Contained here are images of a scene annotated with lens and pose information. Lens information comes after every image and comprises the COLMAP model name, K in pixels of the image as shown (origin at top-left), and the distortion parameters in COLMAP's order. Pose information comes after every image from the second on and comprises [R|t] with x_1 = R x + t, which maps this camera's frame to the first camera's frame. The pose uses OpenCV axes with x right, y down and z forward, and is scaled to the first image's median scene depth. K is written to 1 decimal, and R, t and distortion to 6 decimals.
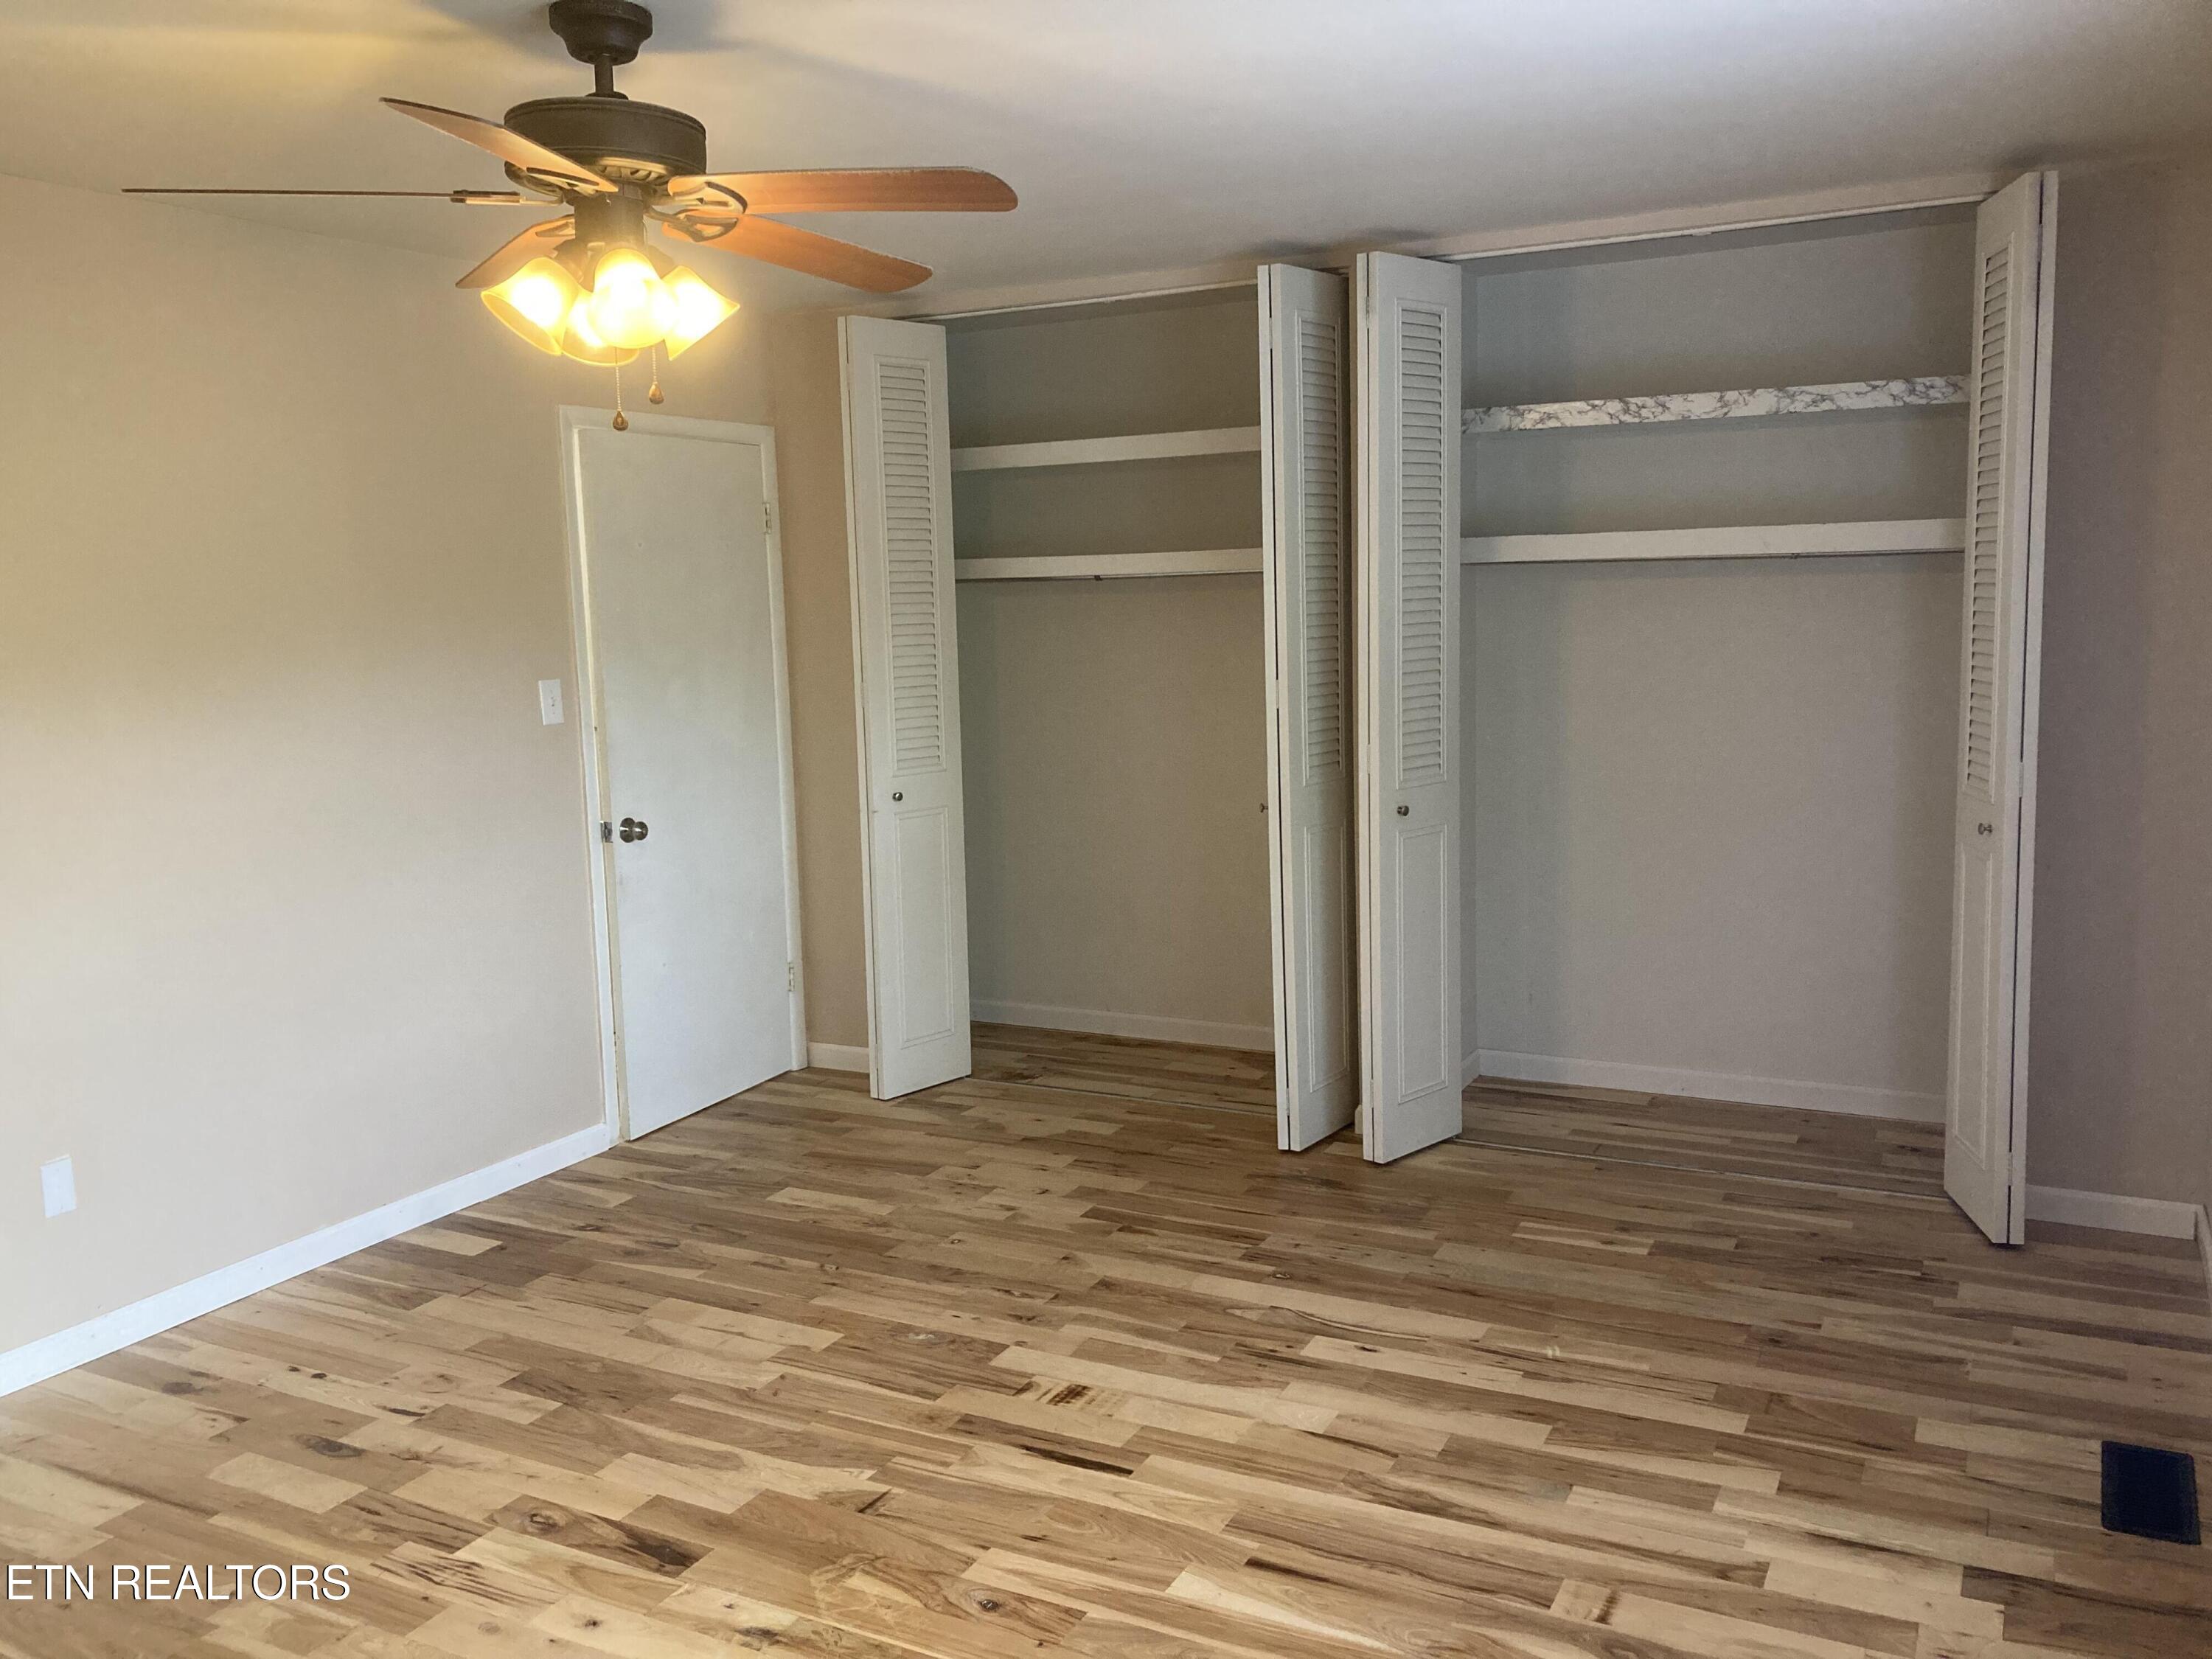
lens RADIAL K [[1844.6, 0, 1106.0], [0, 1844.6, 829.5], [0, 0, 1]] dist [0.066841, -0.140721]
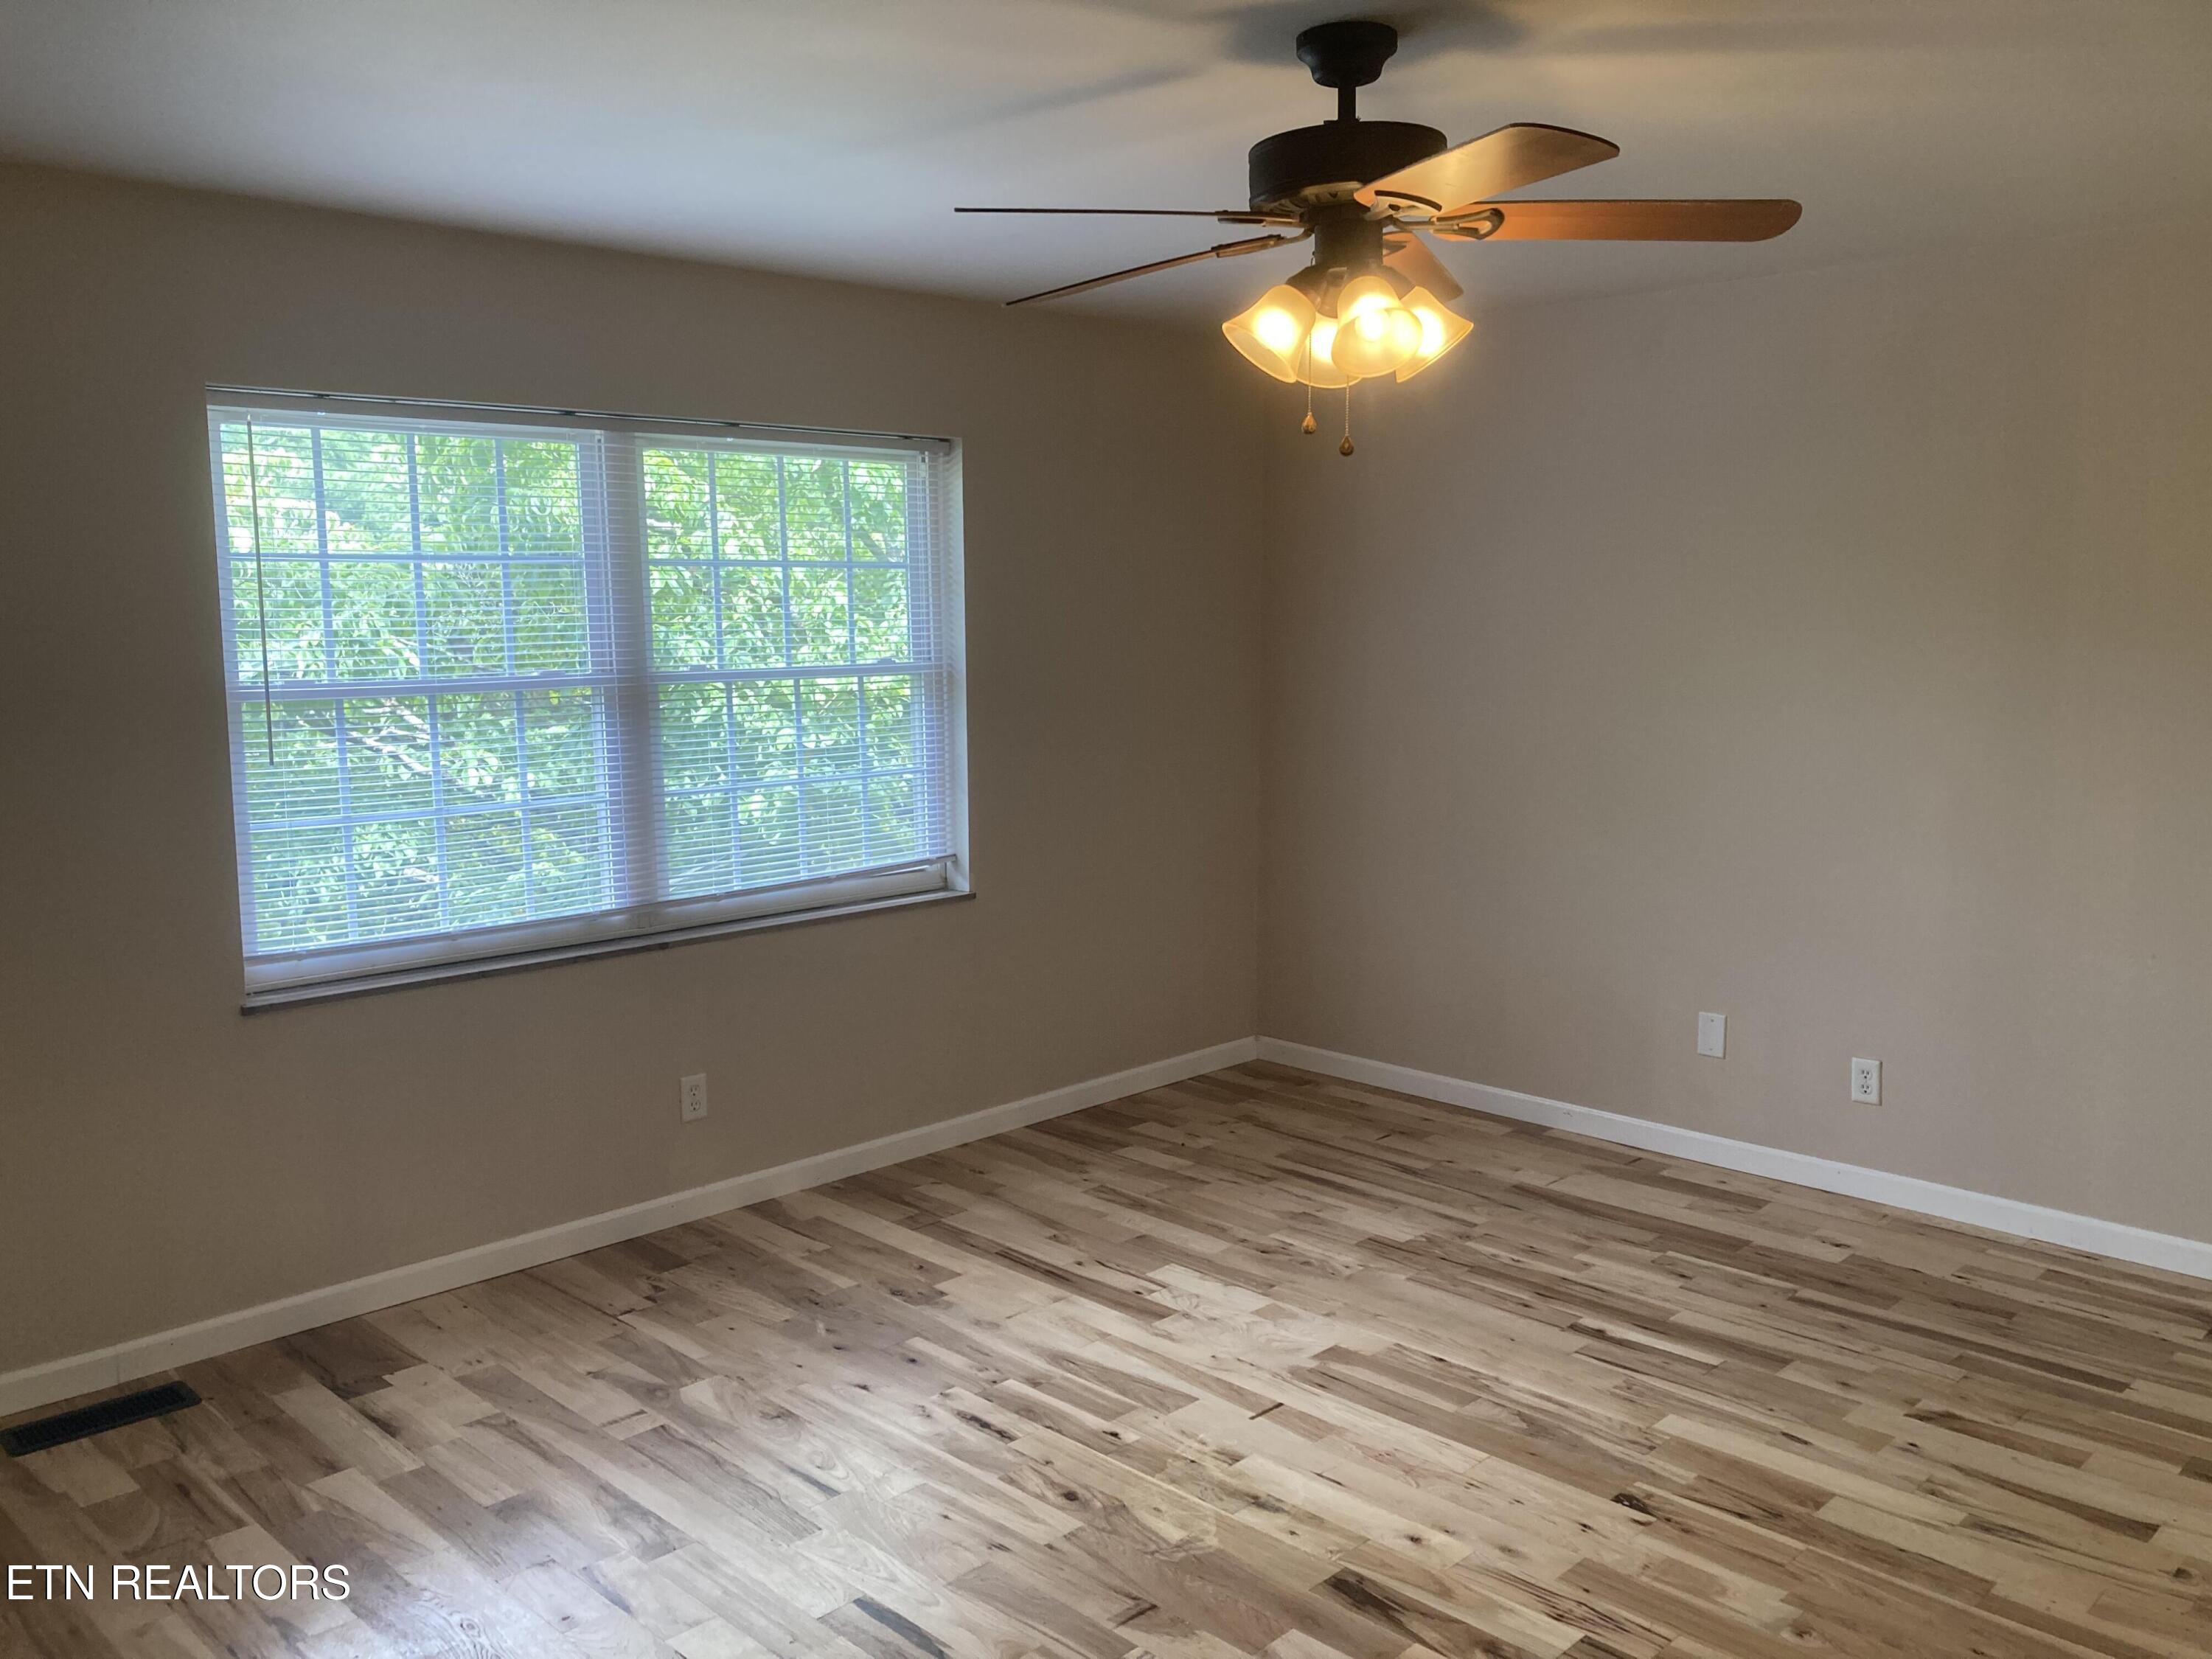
lens RADIAL K [[1844.6, 0, 1106.0], [0, 1844.6, 829.5], [0, 0, 1]] dist [0.066841, -0.140721]
pose [[-0.954520, -0.004794, 0.298108, -0.403727], [0.068394, 0.969686, 0.234589, -0.242581], [-0.290196, 0.244309, -0.925256, 1.860758]]
